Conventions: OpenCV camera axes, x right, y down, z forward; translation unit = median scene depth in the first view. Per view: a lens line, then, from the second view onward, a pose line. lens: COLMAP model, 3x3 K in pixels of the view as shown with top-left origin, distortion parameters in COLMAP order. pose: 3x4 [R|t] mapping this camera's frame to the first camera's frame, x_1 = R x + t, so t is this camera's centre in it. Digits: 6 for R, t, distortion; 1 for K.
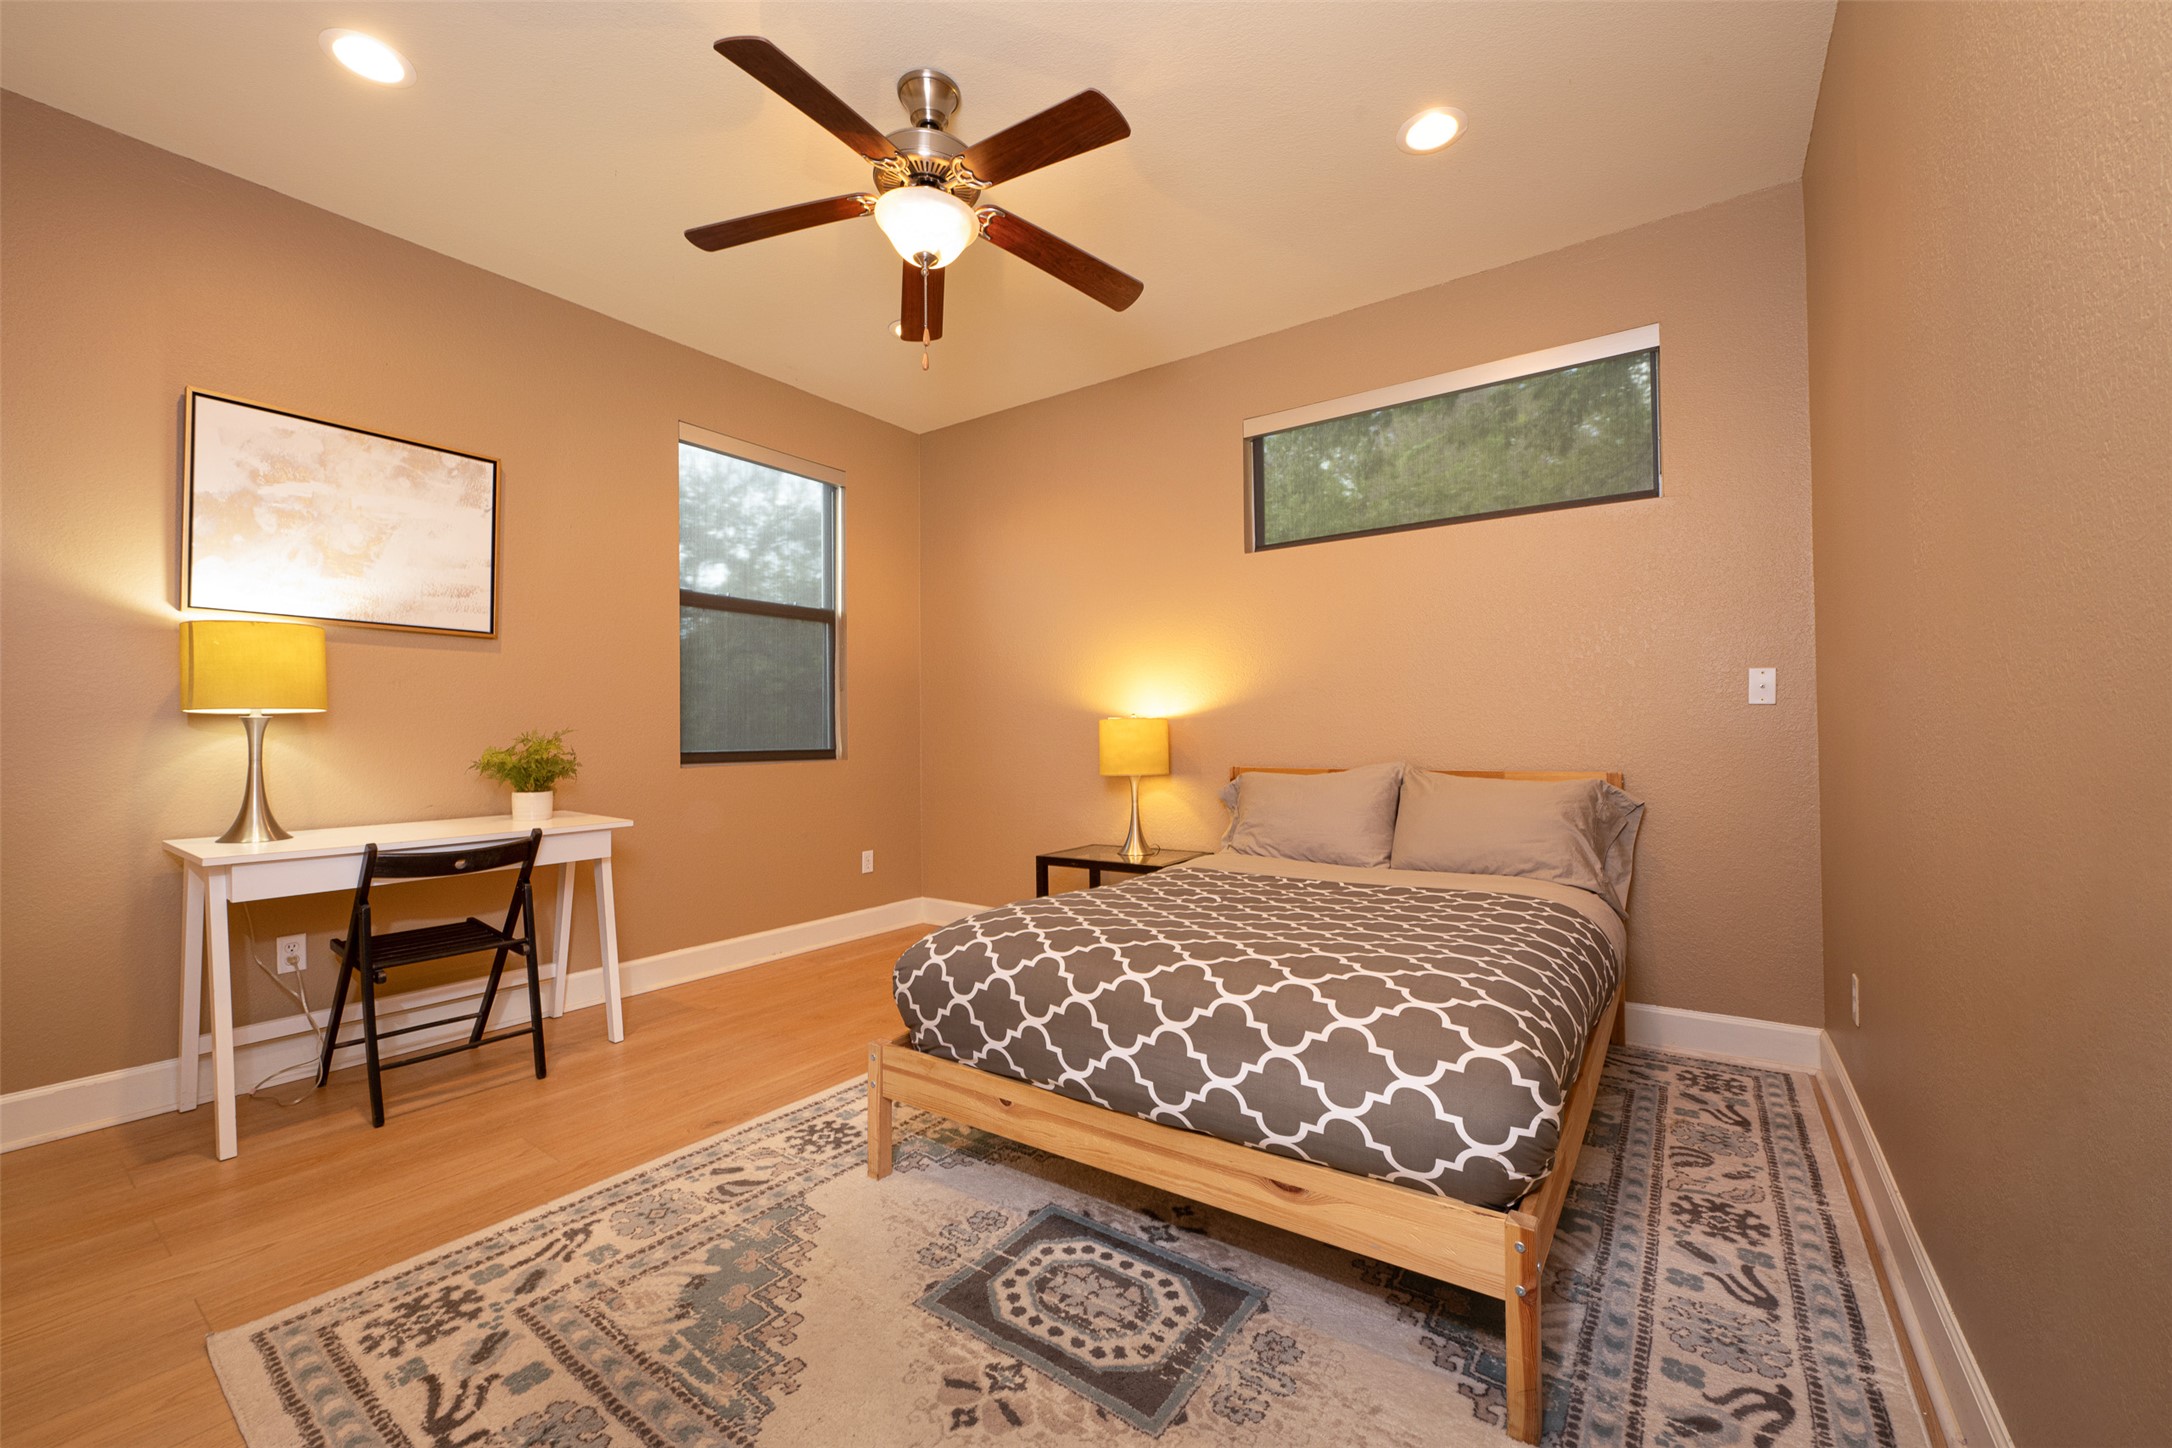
lens RADIAL K [[862.8, 0, 1086.0], [0, 862.8, 724.0], [0, 0, 1]] dist [-0.000727, -0.000084]
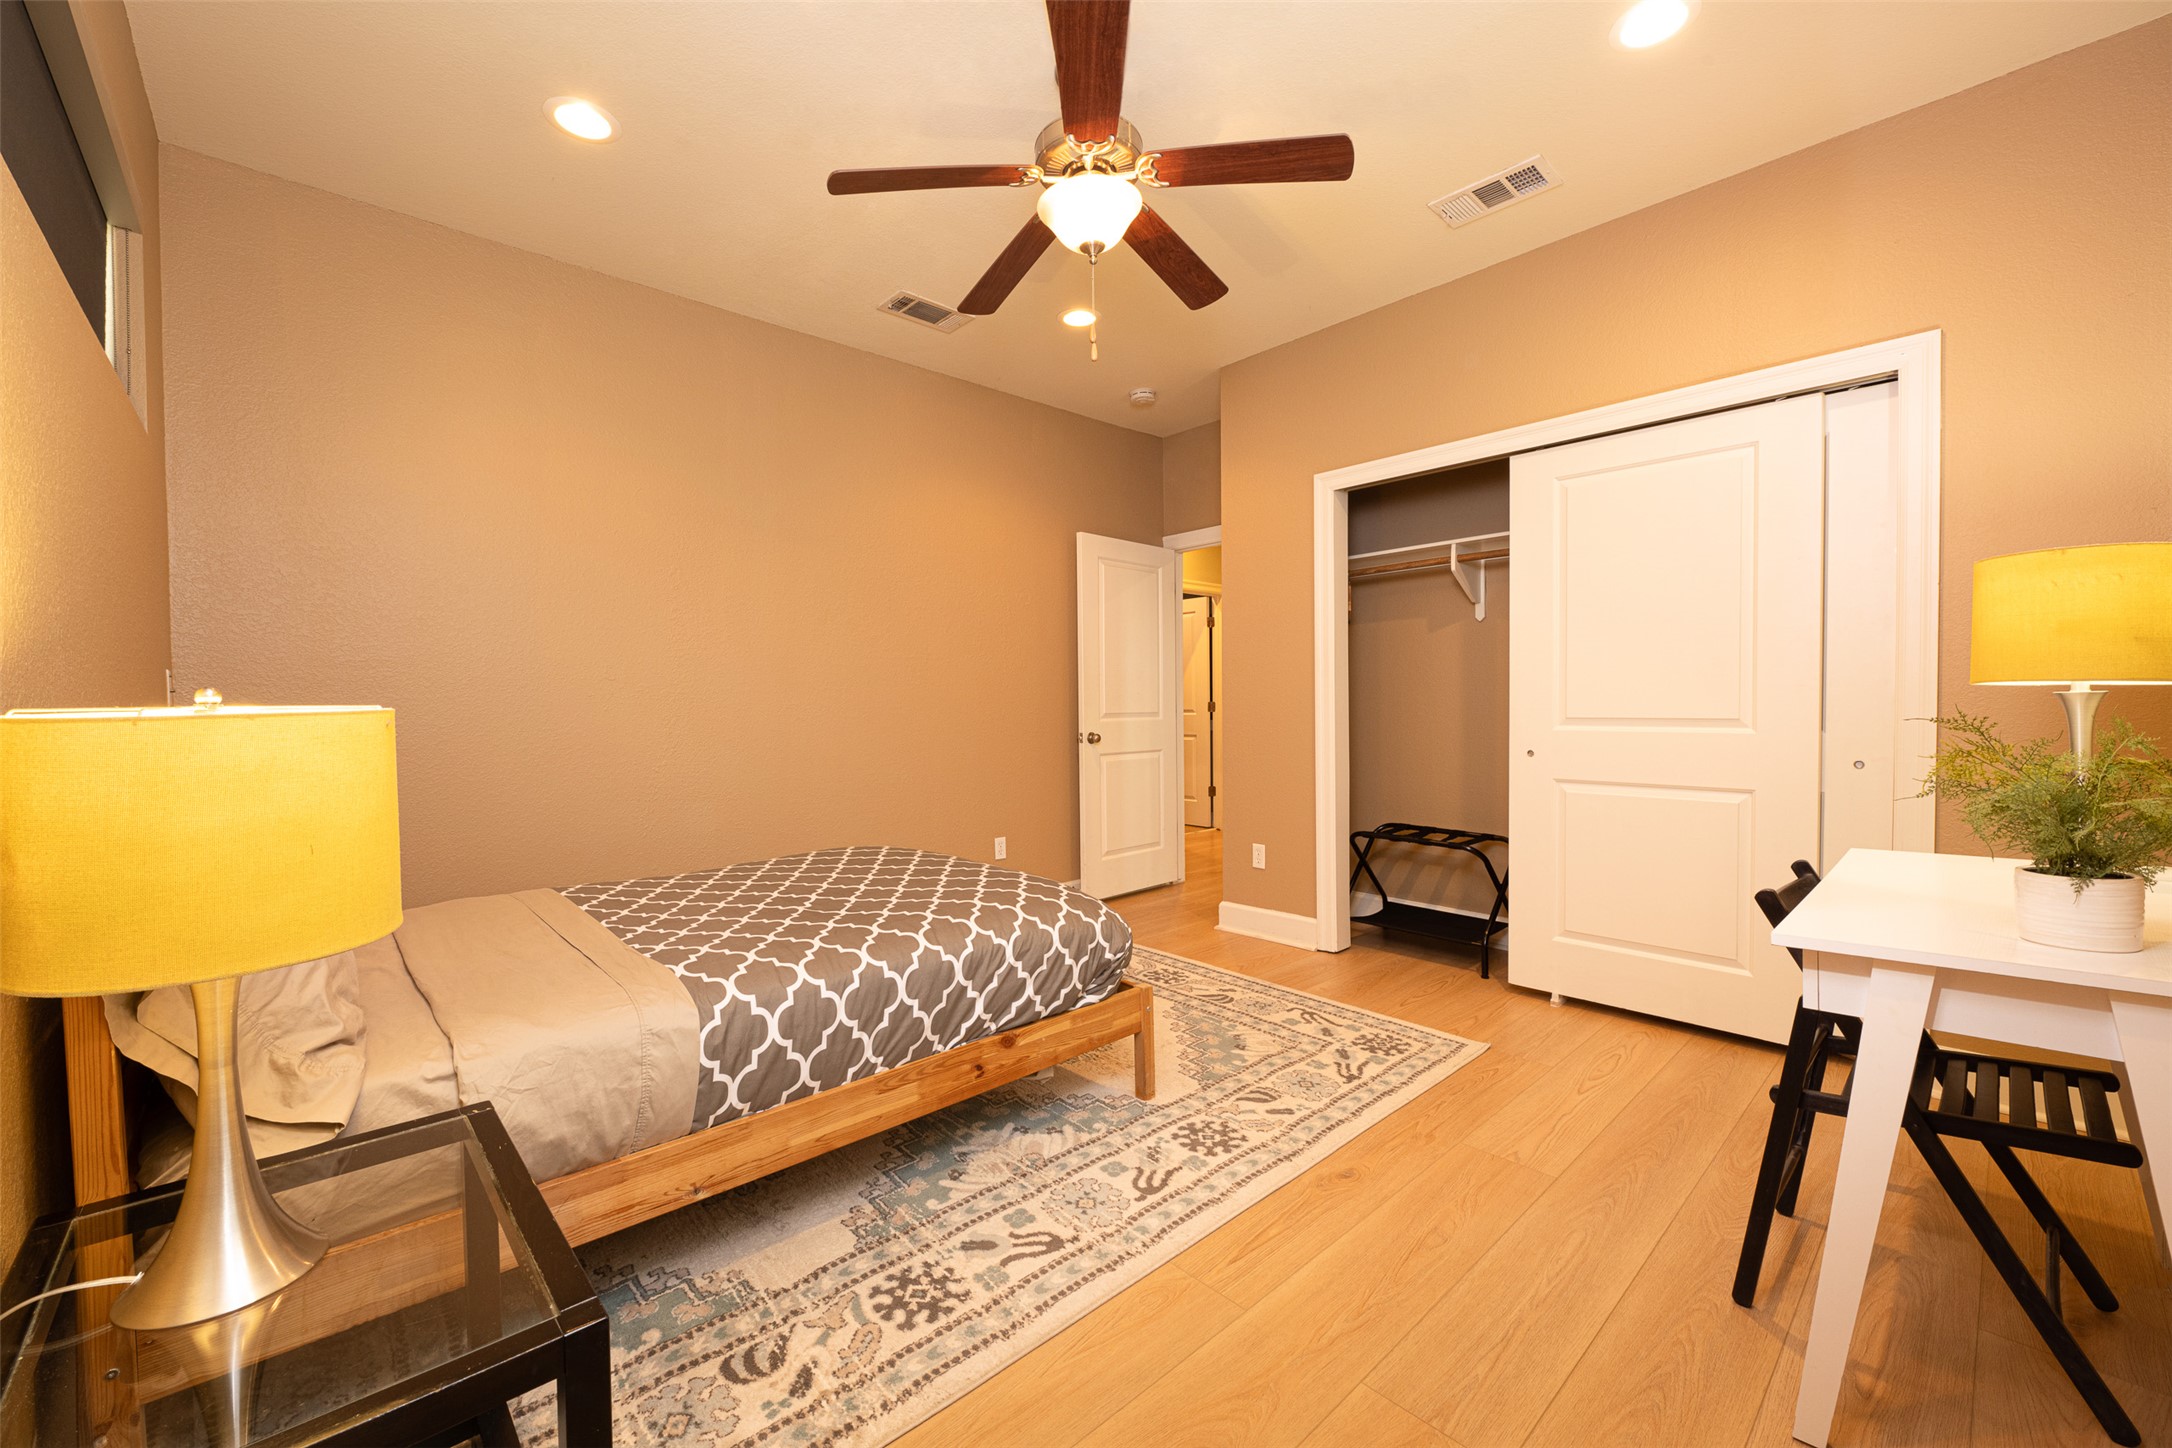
lens RADIAL K [[862.8, 0, 1086.0], [0, 862.8, 724.0], [0, 0, 1]] dist [-0.000727, -0.000084]
pose [[-0.977767, 0.012159, 0.209340, -0.480420], [0.013975, 0.999876, 0.007199, -0.001141], [-0.209227, 0.009964, -0.977816, 2.521730]]
